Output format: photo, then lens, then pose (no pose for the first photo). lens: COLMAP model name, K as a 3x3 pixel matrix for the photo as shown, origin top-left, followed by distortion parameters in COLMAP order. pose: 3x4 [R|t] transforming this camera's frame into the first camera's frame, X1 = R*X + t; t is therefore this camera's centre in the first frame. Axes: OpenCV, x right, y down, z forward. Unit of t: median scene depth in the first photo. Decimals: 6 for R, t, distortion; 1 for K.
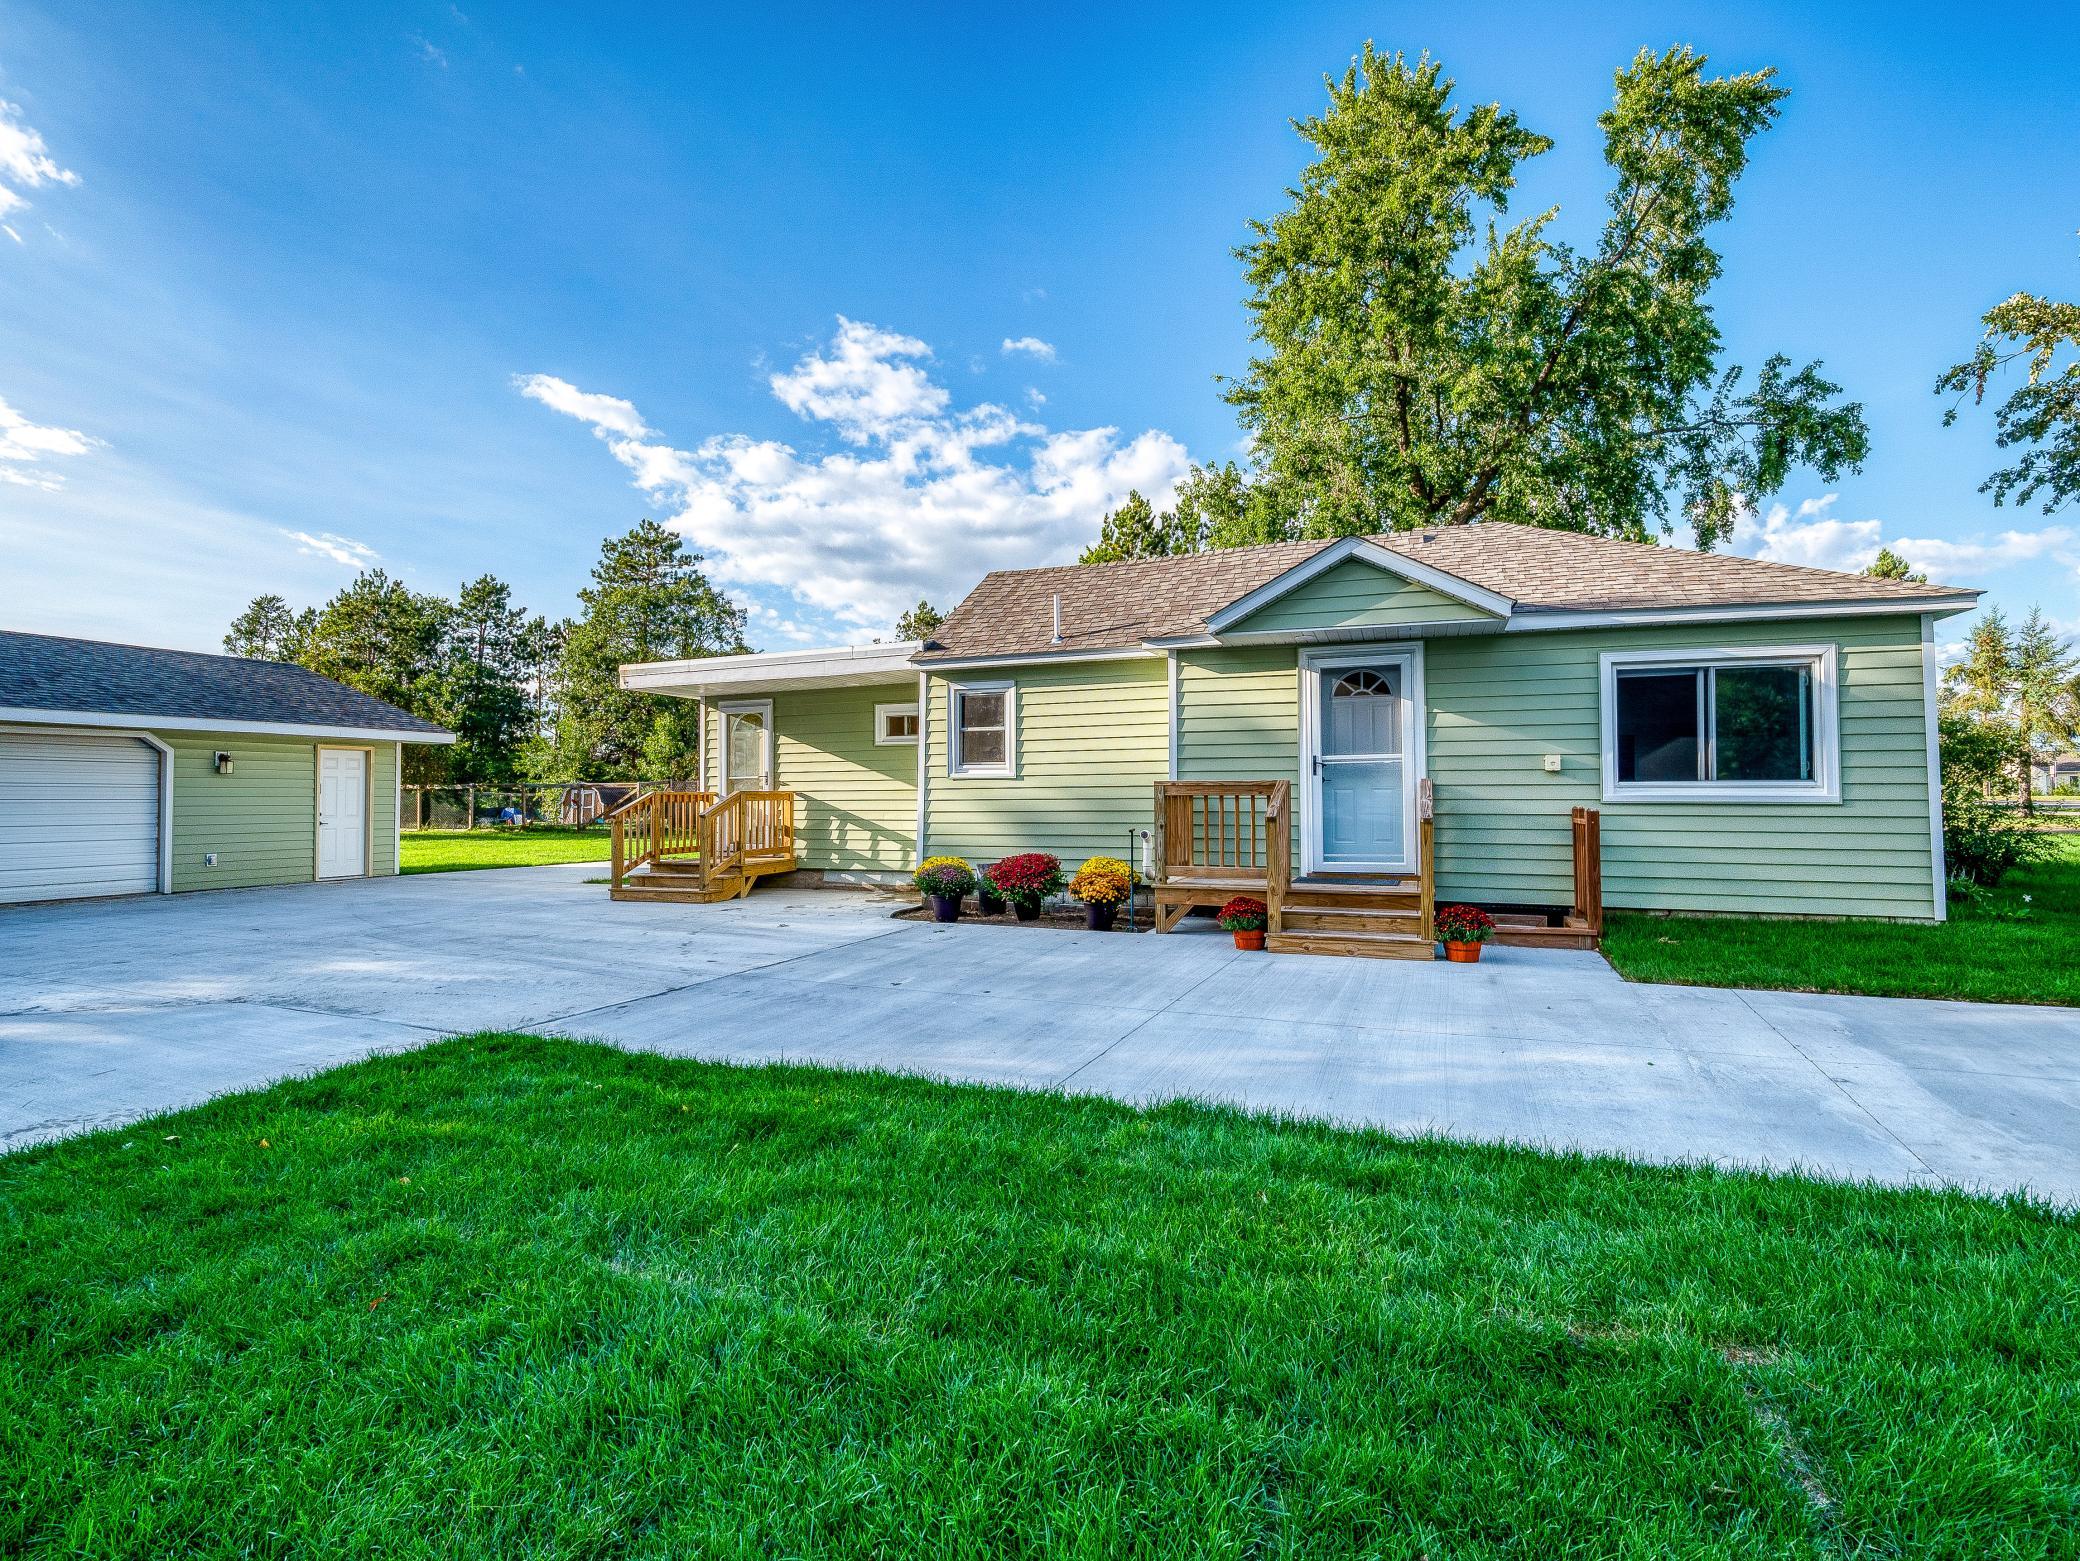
lens RADIAL K [[998.8, 0, 1031.4], [0, 998.8, 772.0], [0, 0, 1]] dist [-0.014882, -0.000631]
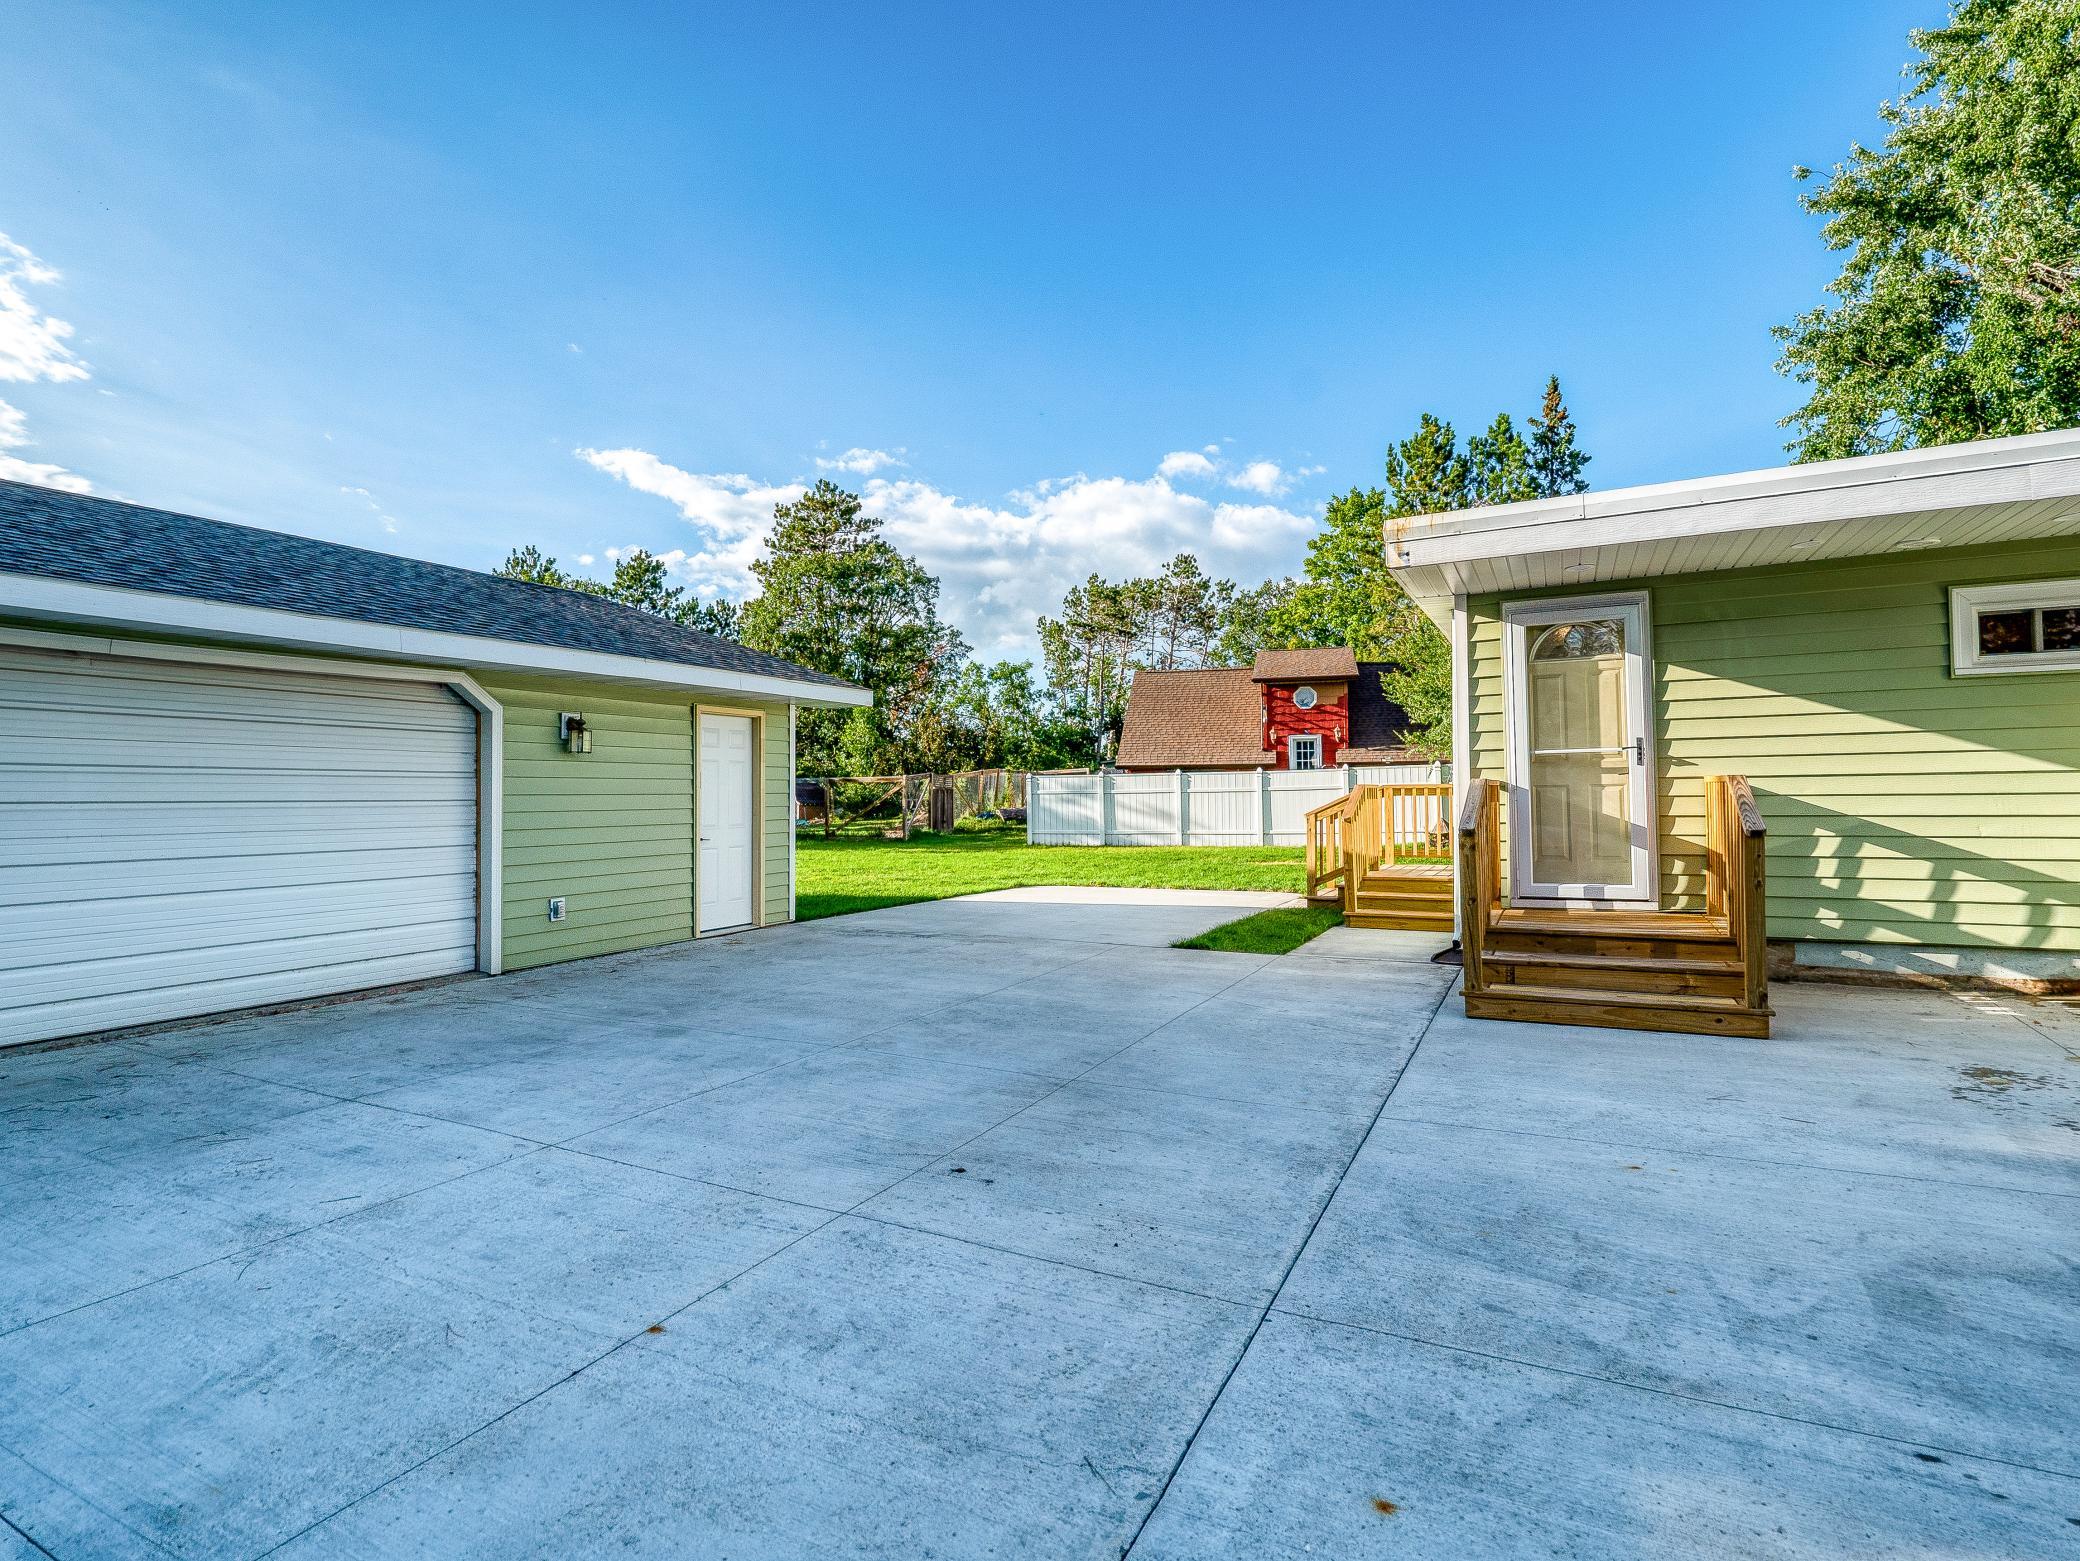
lens RADIAL K [[1055.6, 0, 1023.2], [0, 1055.6, 777.6], [0, 0, 1]] dist [-0.012830, -0.003949]
pose [[0.993540, -0.006412, -0.113304, -0.607259], [0.007405, 0.999938, 0.008344, 0.015204], [0.113244, -0.009129, 0.993525, 0.537359]]
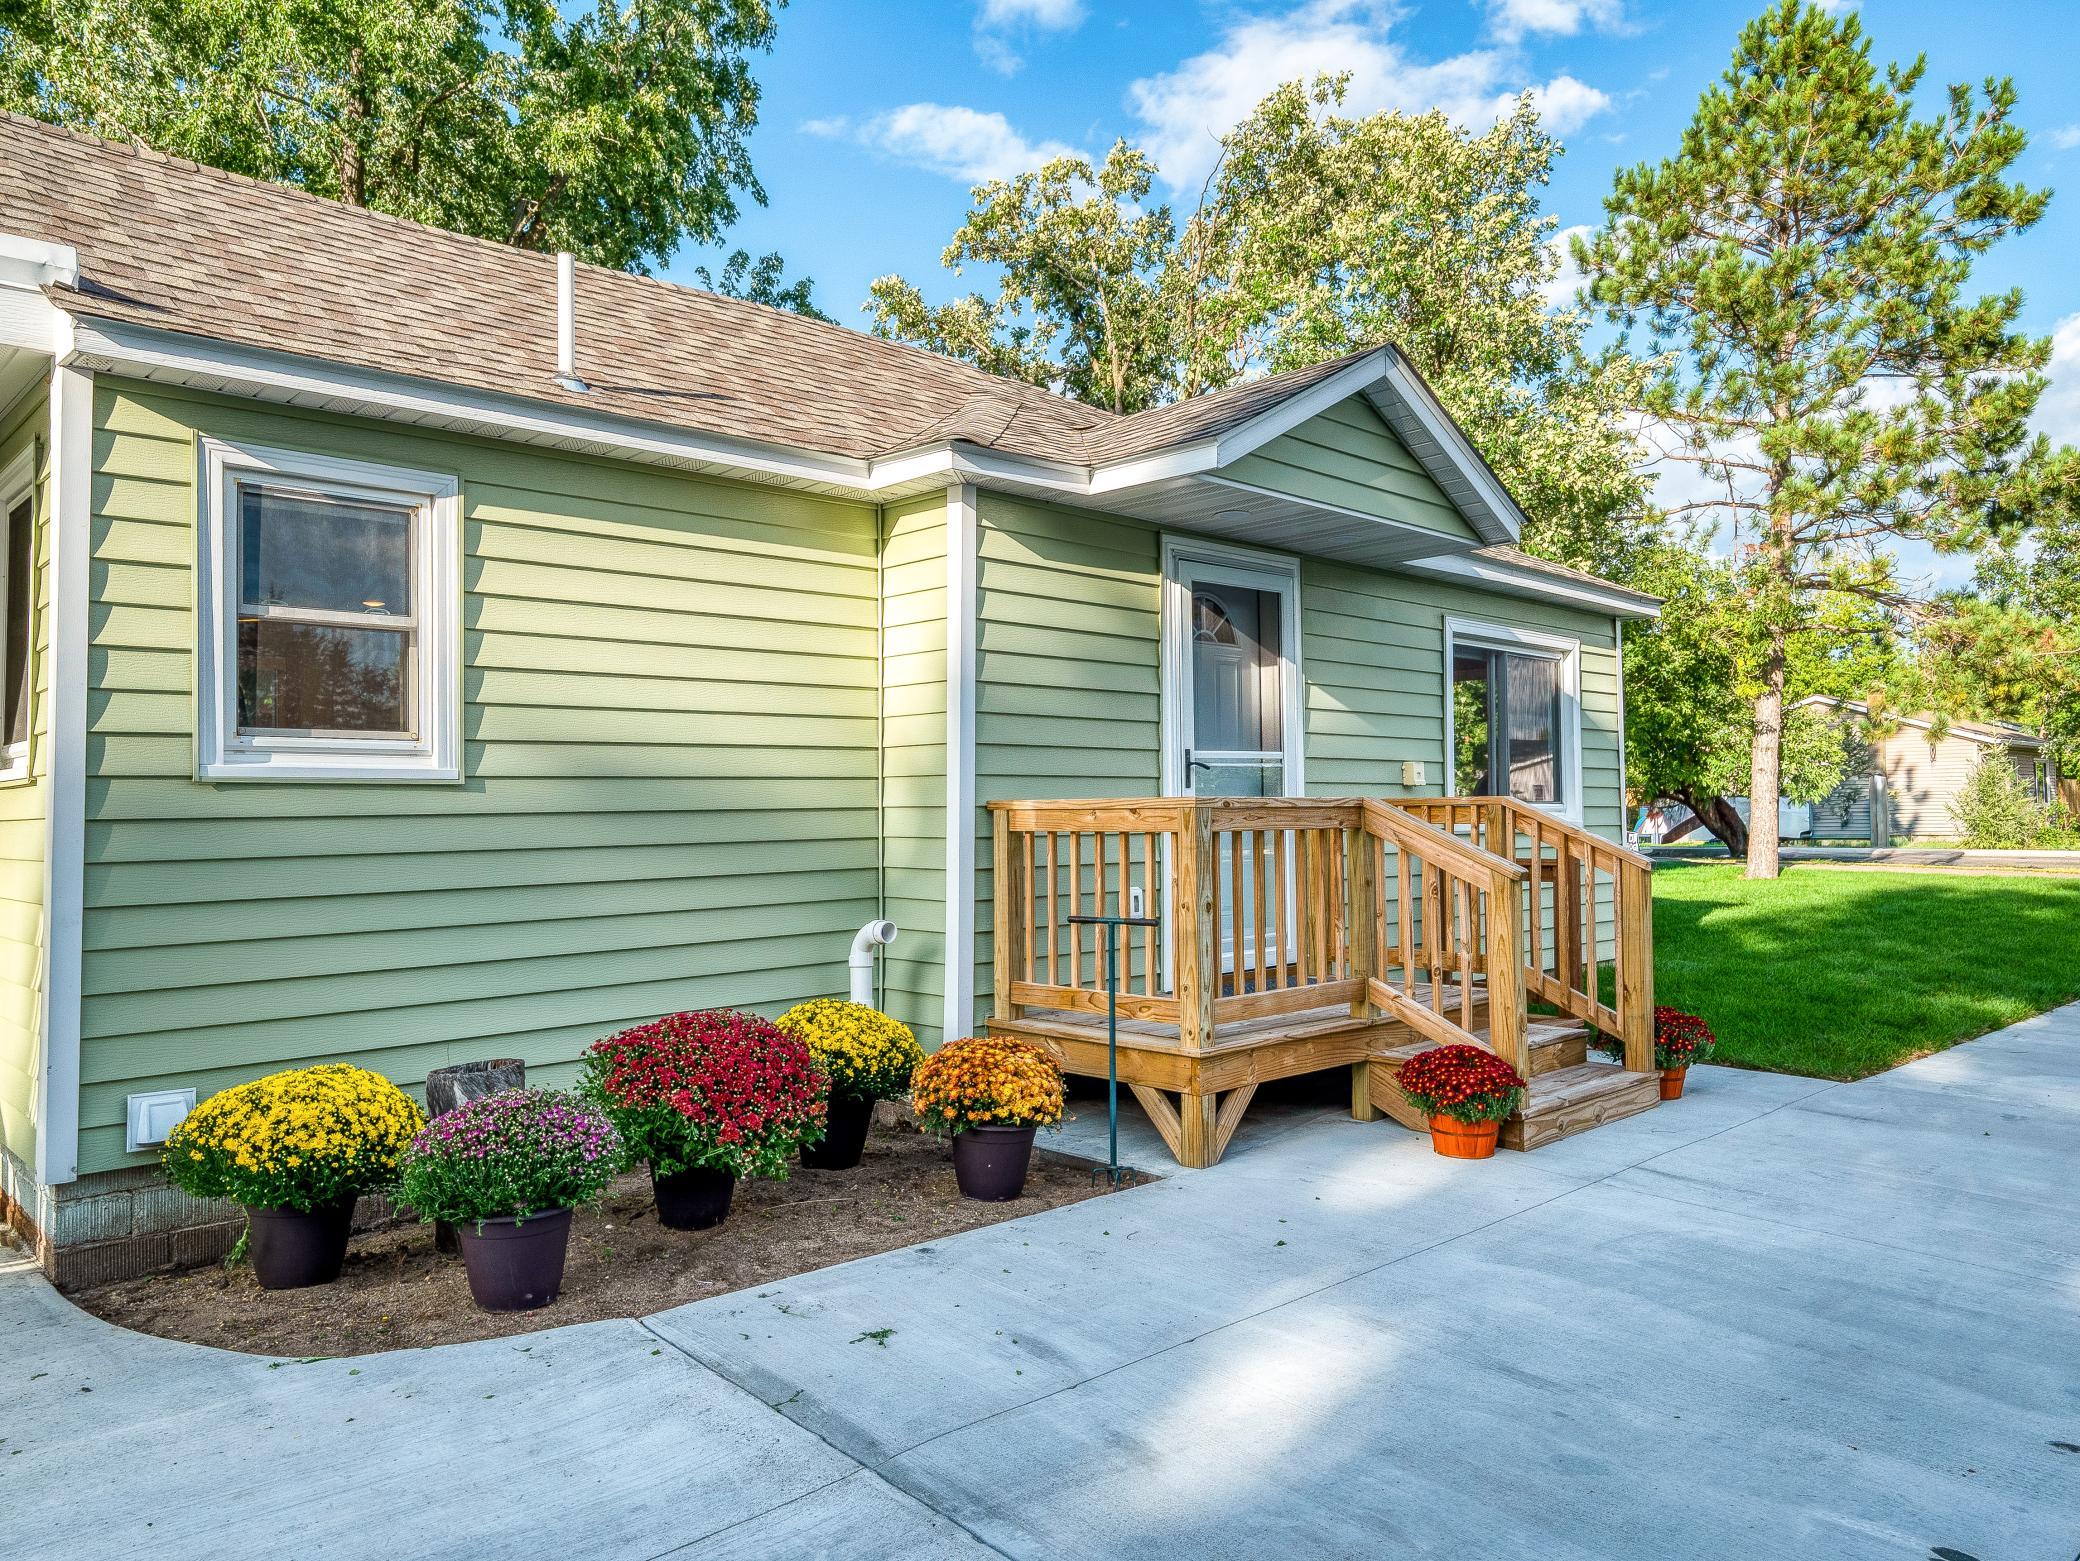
lens RADIAL K [[1459.4, 0, 1047.4], [0, 1459.4, 768.7], [0, 0, 1]] dist [0.005765, -0.012991]
pose [[0.426287, 0.025275, 0.904235, -0.343164], [-0.013186, 0.999677, -0.021727, 0.008736], [-0.904492, -0.002662, 0.426482, 0.610507]]
